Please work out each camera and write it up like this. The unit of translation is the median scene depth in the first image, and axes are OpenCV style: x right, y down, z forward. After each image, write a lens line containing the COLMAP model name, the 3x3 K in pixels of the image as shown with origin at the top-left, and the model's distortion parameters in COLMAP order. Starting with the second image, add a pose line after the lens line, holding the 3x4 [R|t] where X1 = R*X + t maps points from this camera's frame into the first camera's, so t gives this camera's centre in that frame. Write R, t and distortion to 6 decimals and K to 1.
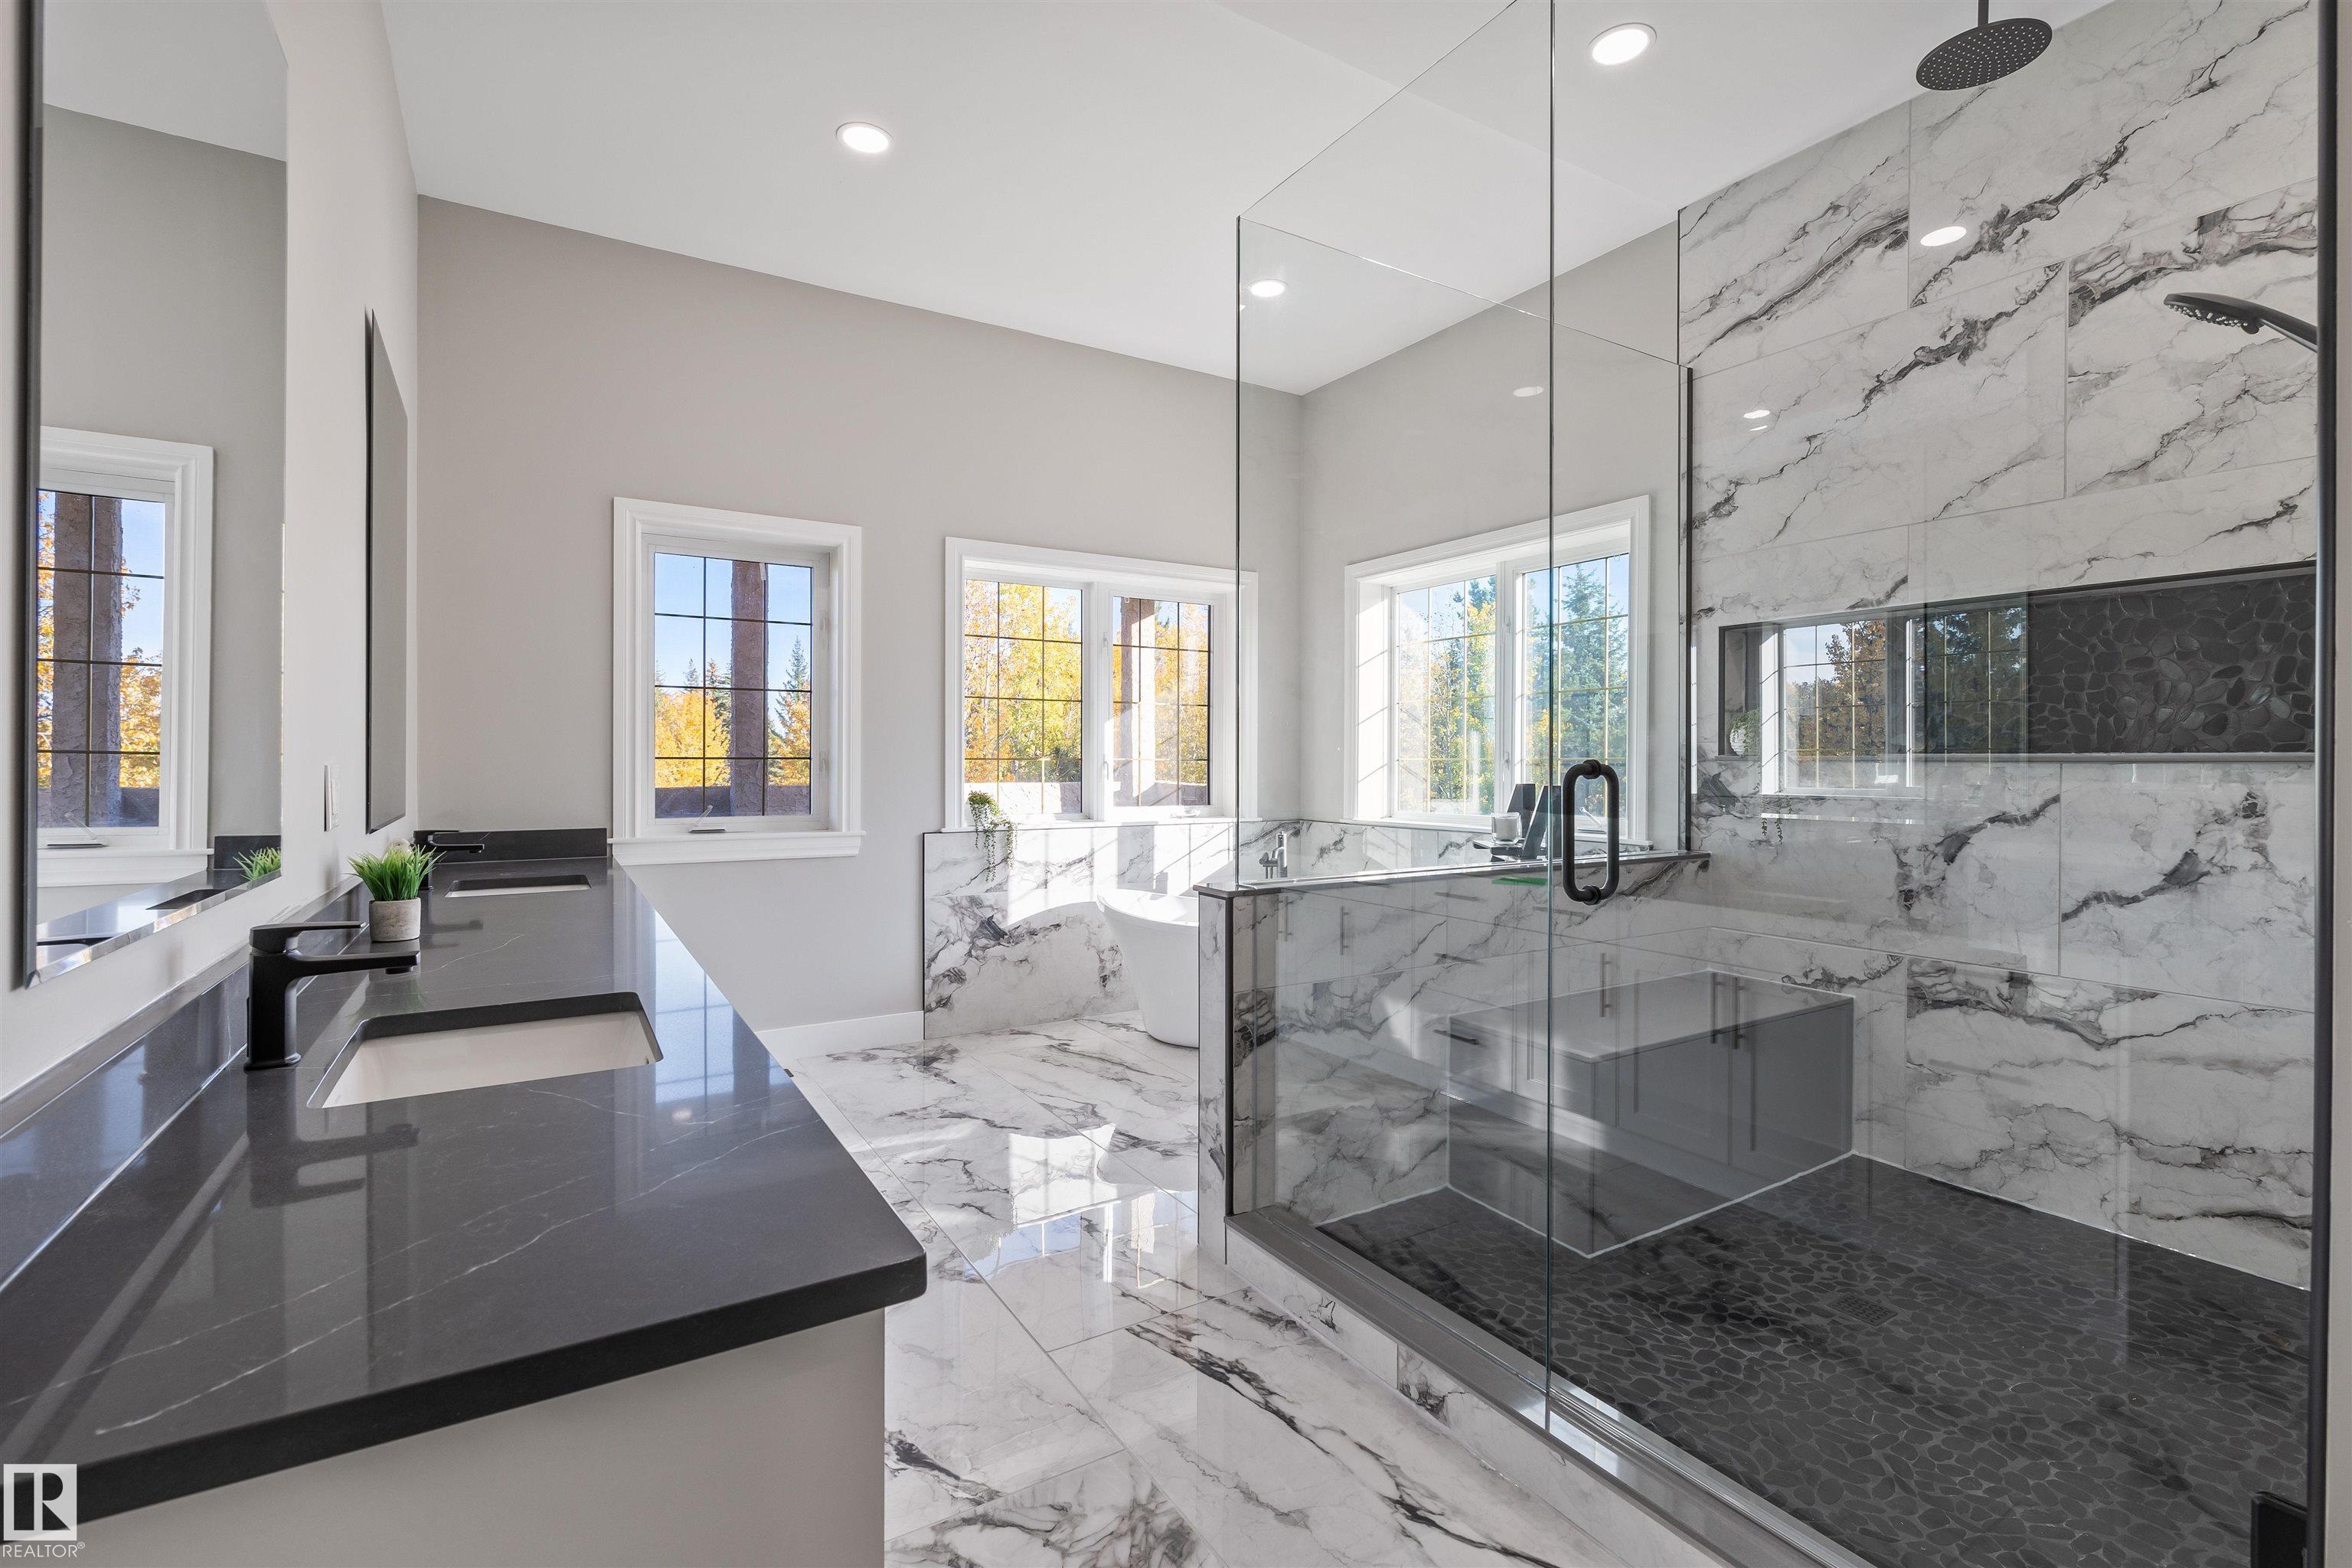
lens RADIAL K [[1058.7, 0, 1167.6], [0, 1058.7, 767.9], [0, 0, 1]] dist [-0.000502, -0.000751]
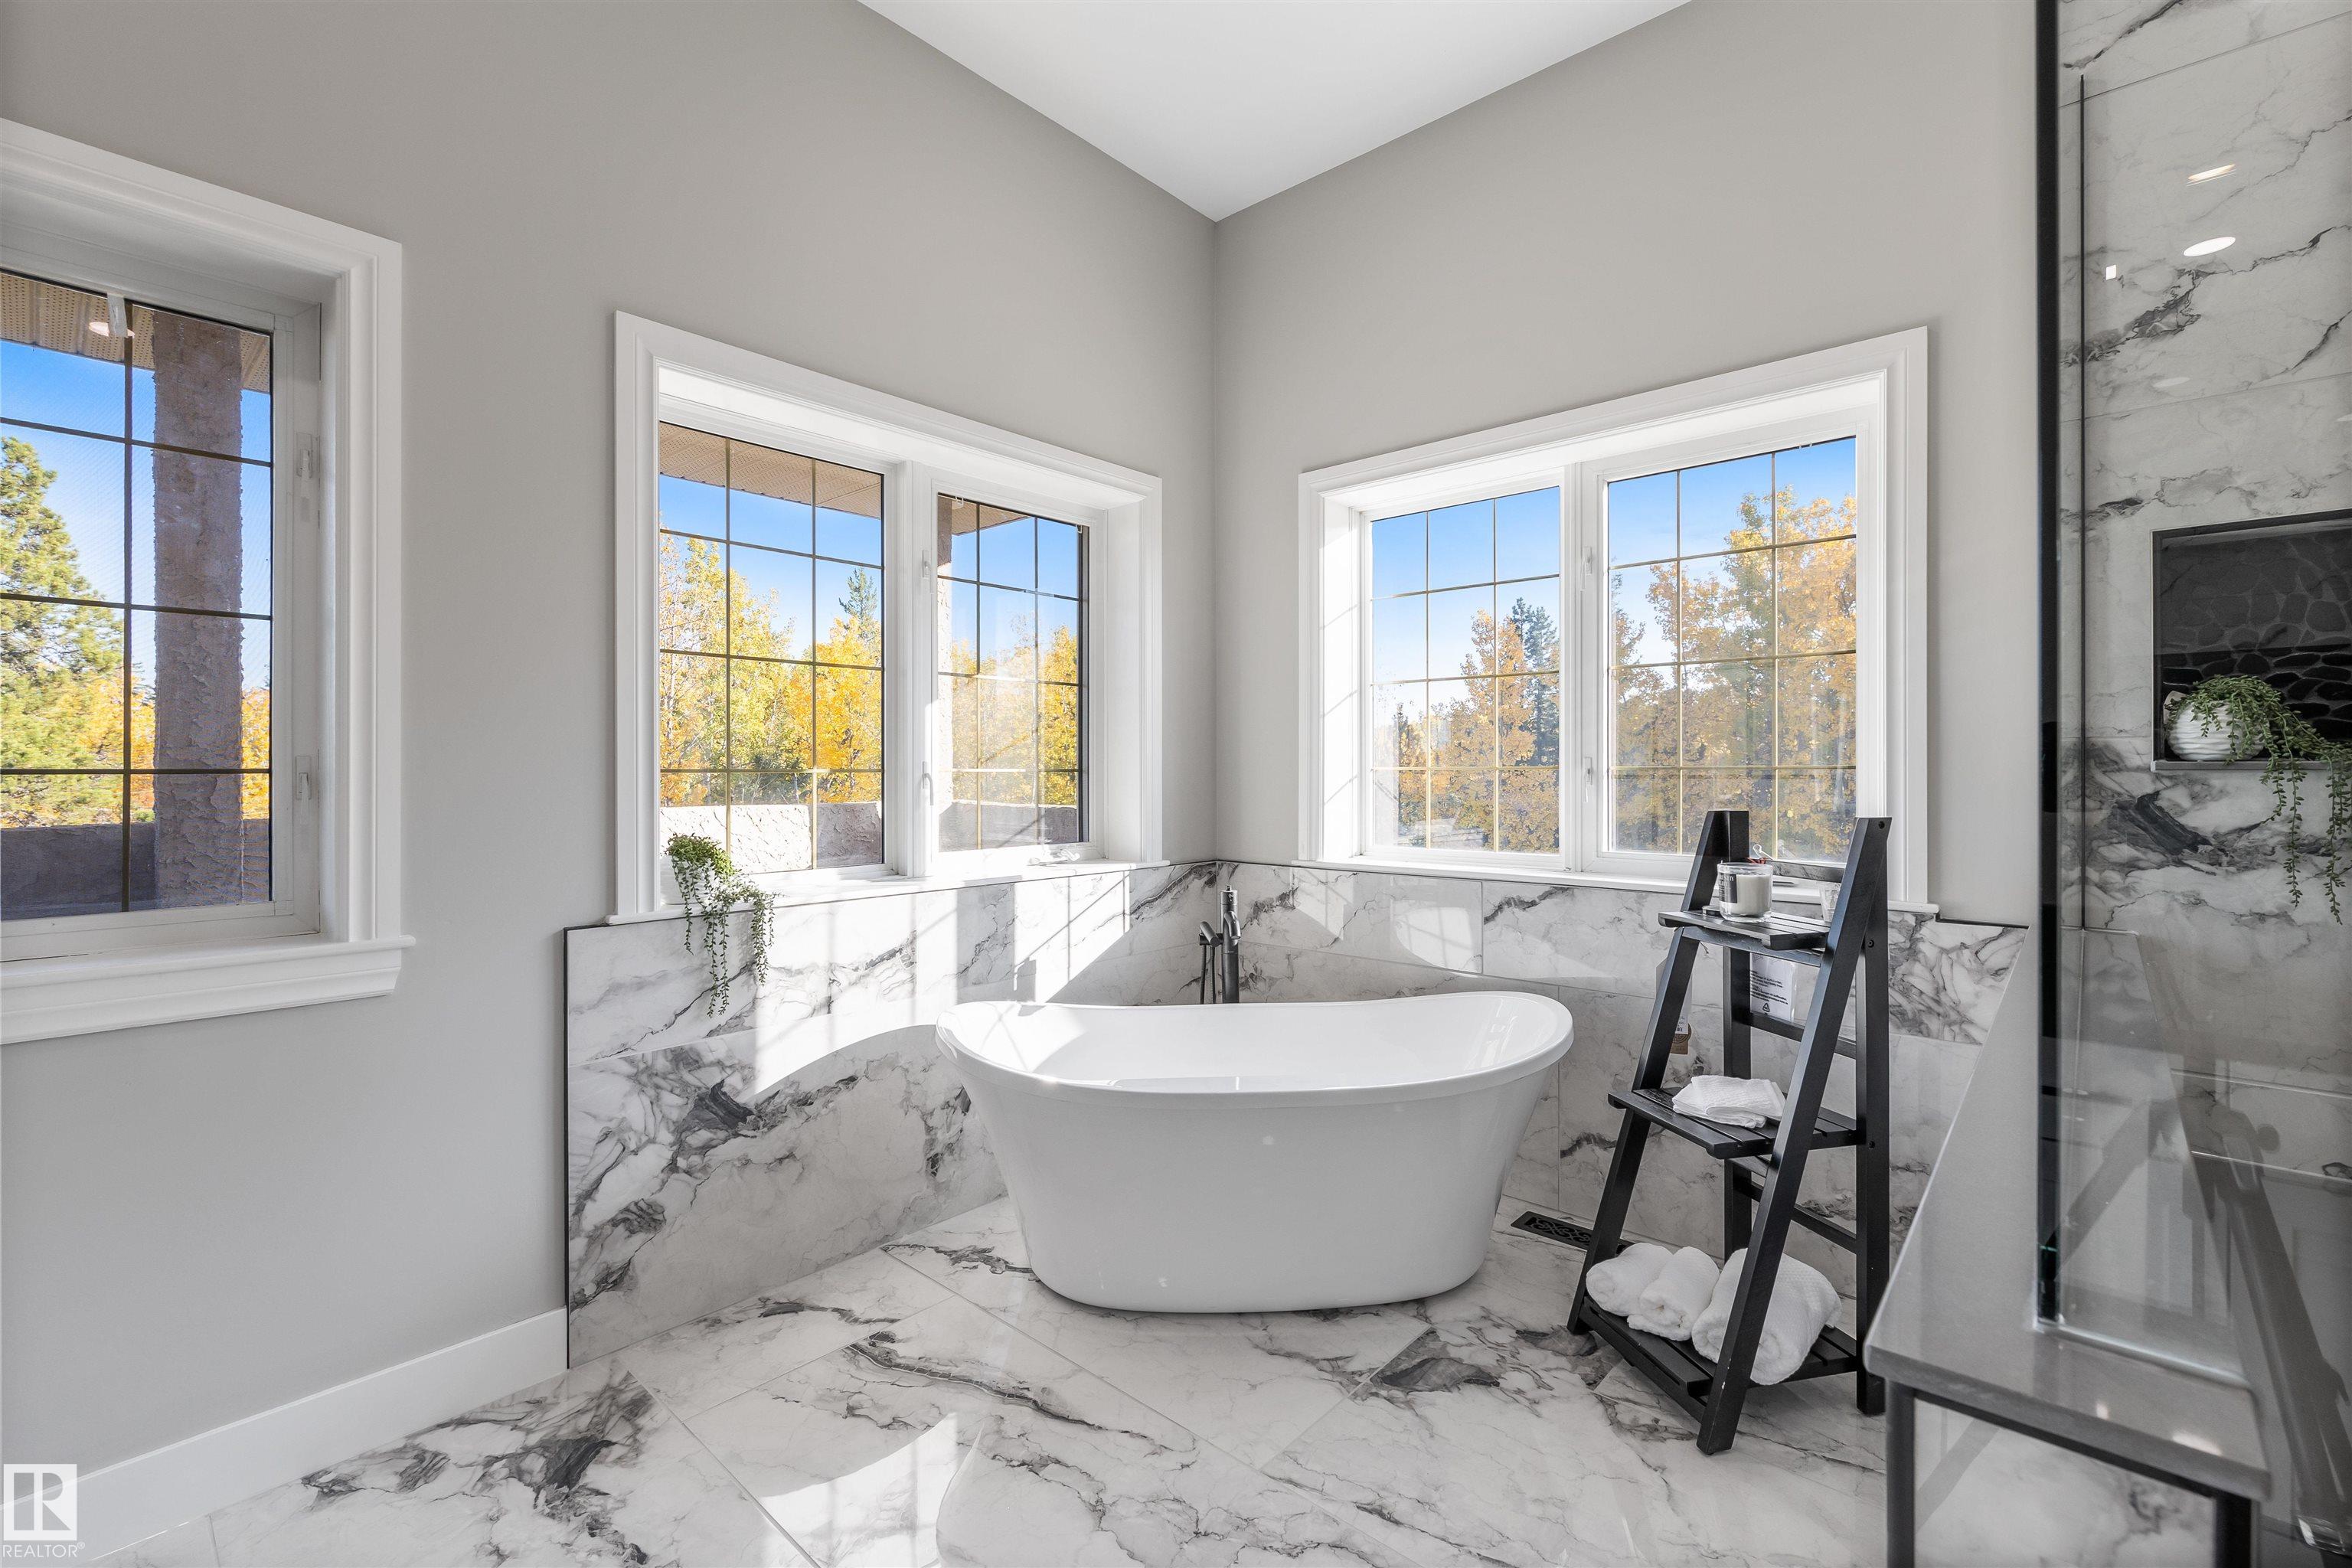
lens RADIAL K [[1021.8, 0, 1180.3], [0, 1021.8, 766.5], [0, 0, 1]] dist [0.003266, -0.000887]
pose [[0.956582, -0.003437, 0.291444, -0.130793], [0.005985, 0.999951, -0.007852, -0.007371], [-0.291402, 0.009256, 0.956556, 0.625090]]
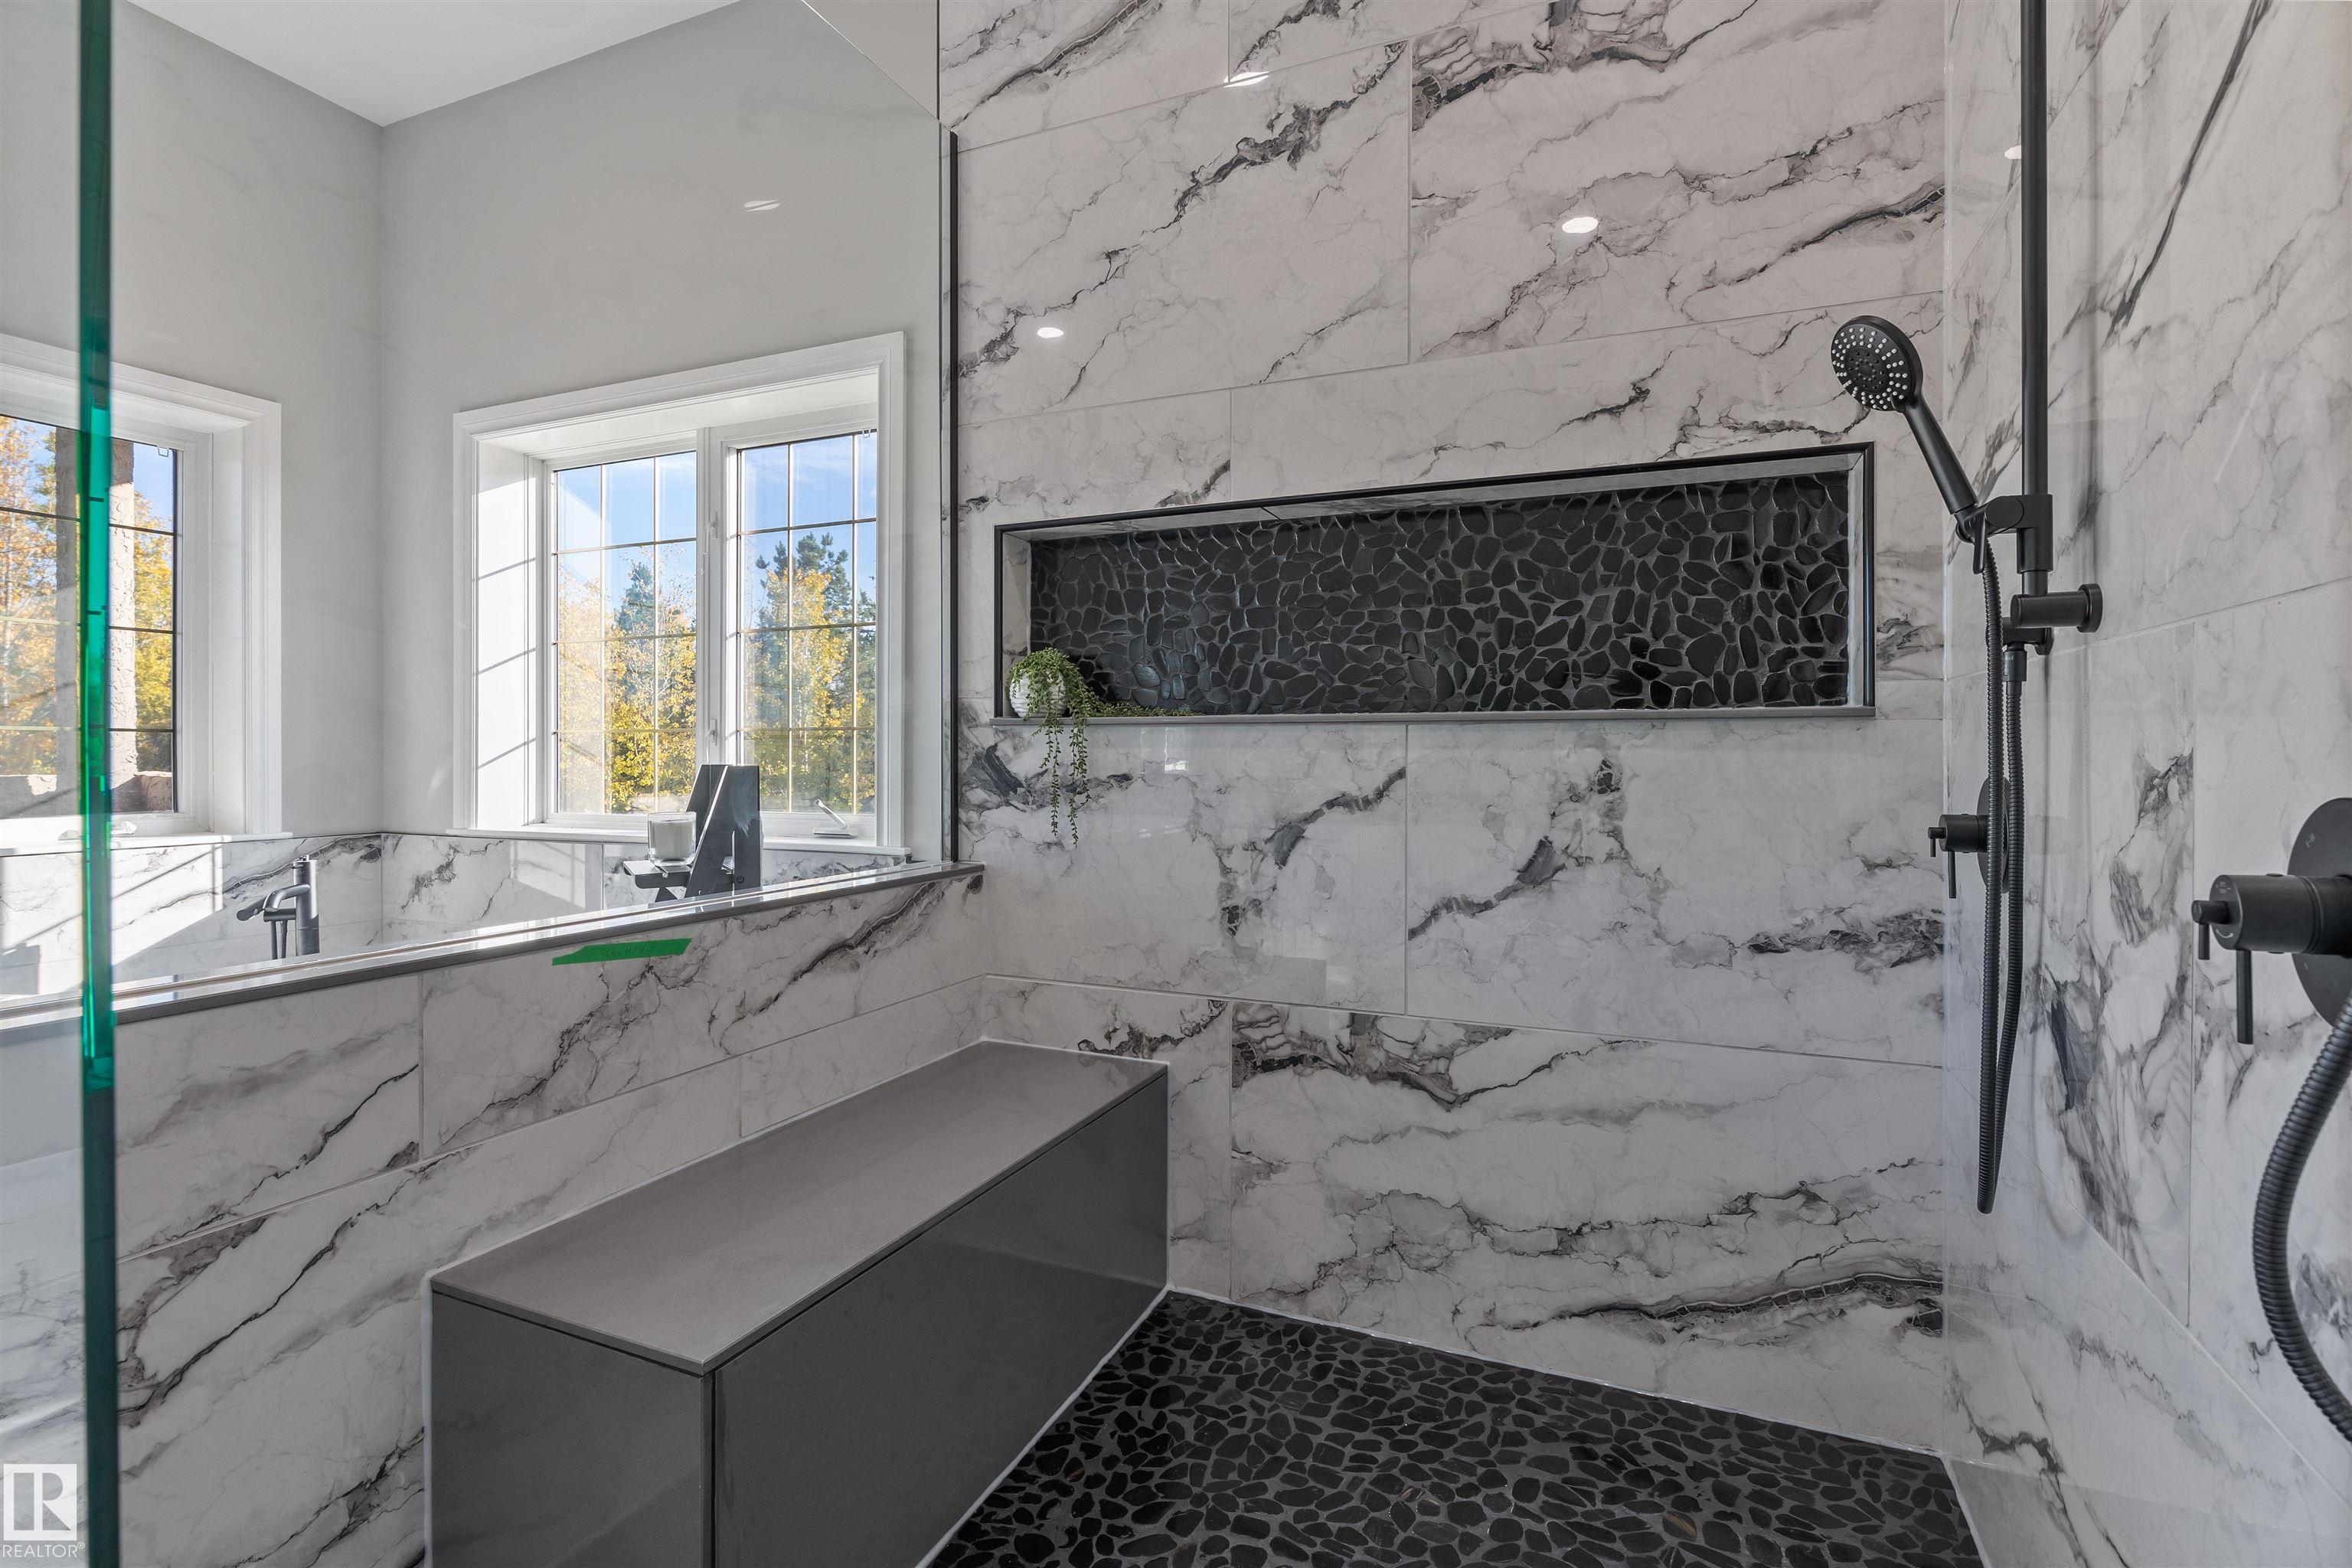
lens RADIAL K [[1126.5, 0, 1176.7], [0, 1126.5, 754.4], [0, 0, 1]] dist [0.000130, -0.001221]
pose [[0.819889, -0.003206, 0.572514, 0.204949], [0.004937, 0.999987, -0.001471, 0.012922], [-0.572502, 0.004033, 0.819894, 0.346599]]
